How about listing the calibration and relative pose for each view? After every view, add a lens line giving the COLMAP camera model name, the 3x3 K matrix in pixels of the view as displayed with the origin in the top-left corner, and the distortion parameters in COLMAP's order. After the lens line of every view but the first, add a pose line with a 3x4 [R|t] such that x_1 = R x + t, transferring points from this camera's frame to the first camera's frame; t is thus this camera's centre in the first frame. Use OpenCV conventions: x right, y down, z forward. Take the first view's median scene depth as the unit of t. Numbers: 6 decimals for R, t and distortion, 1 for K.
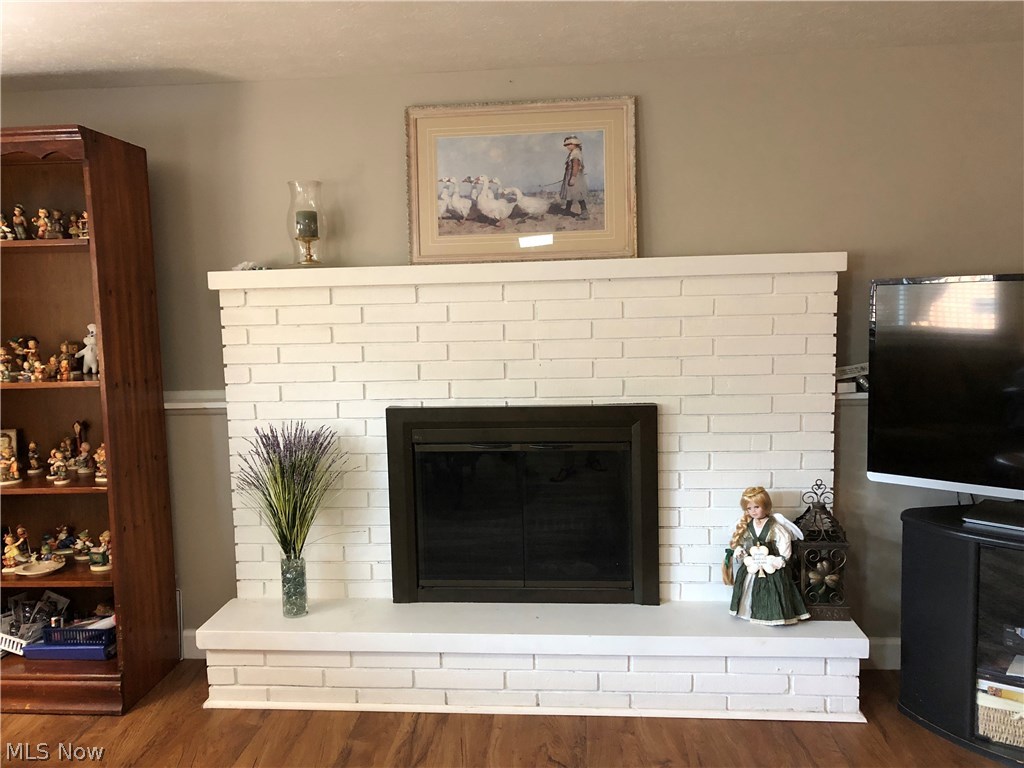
lens RADIAL K [[853.5, 0, 519.3], [0, 853.5, 376.2], [0, 0, 1]] dist [0.043890, -0.033862]
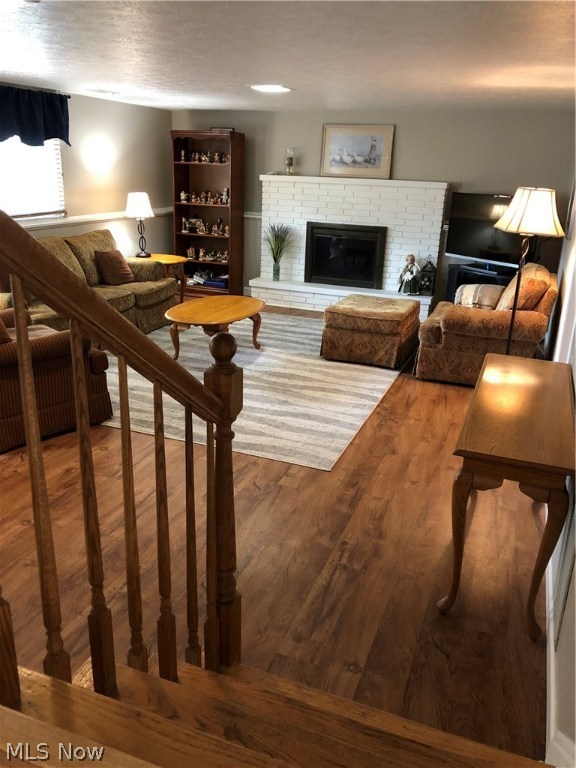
lens RADIAL K [[640.1, 0, 290.9], [0, 640.1, 391.1], [0, 0, 1]] dist [0.043890, -0.033862]
pose [[0.961693, 0.147921, -0.230796, 0.457103], [-0.092033, 0.967274, 0.236453, 0.090378], [0.258220, -0.206154, 0.943834, -1.508143]]
